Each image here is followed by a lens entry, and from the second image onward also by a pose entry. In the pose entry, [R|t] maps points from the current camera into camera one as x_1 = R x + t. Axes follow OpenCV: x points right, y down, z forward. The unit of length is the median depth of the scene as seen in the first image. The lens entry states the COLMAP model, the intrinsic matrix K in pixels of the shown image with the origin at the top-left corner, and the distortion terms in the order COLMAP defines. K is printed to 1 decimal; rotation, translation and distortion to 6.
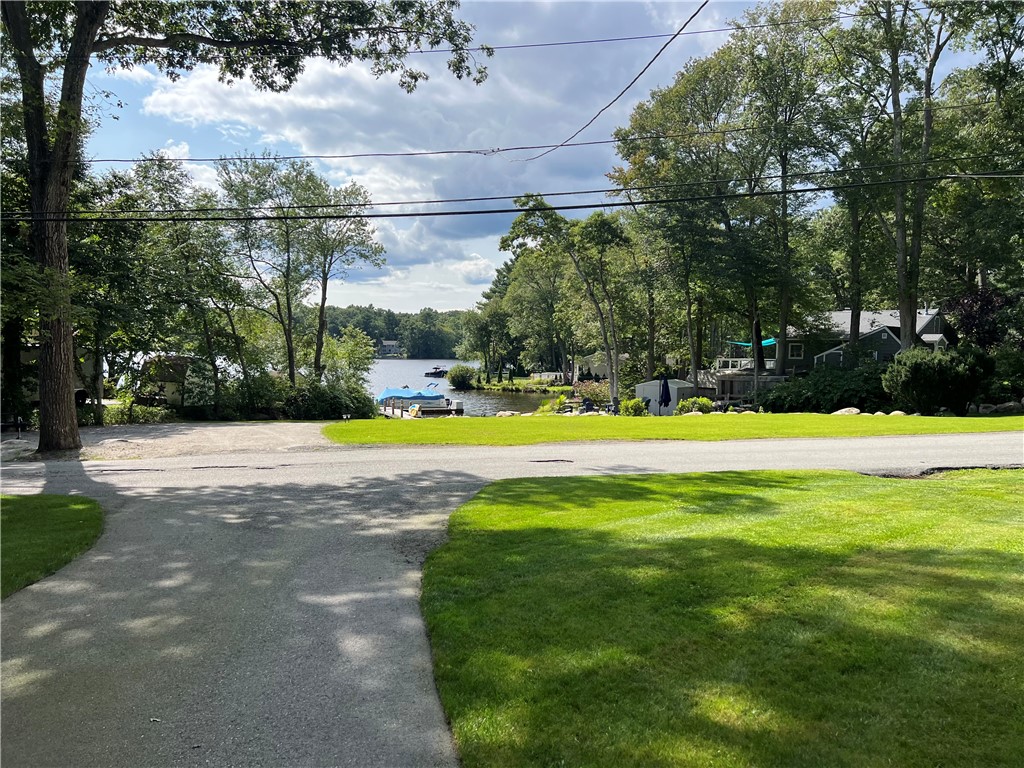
lens RADIAL K [[780.1, 0, 512.0], [0, 780.1, 384.0], [0, 0, 1]] dist [0.085084, -0.004356]
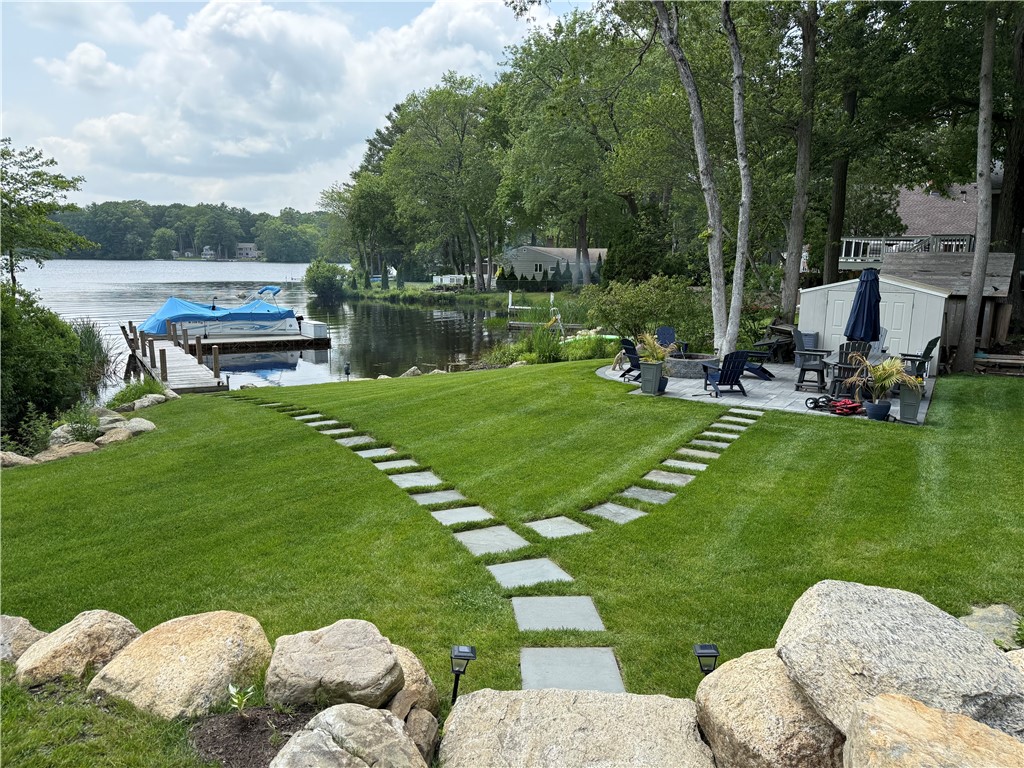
lens RADIAL K [[716.9, 0, 512.0], [0, 716.9, 384.0], [0, 0, 1]] dist [0.180876, -0.332263]
pose [[0.983957, -0.026609, 0.176408, -0.020191], [0.003844, 0.991747, 0.128151, 0.001180], [-0.178362, -0.125417, 0.975939, 0.334708]]
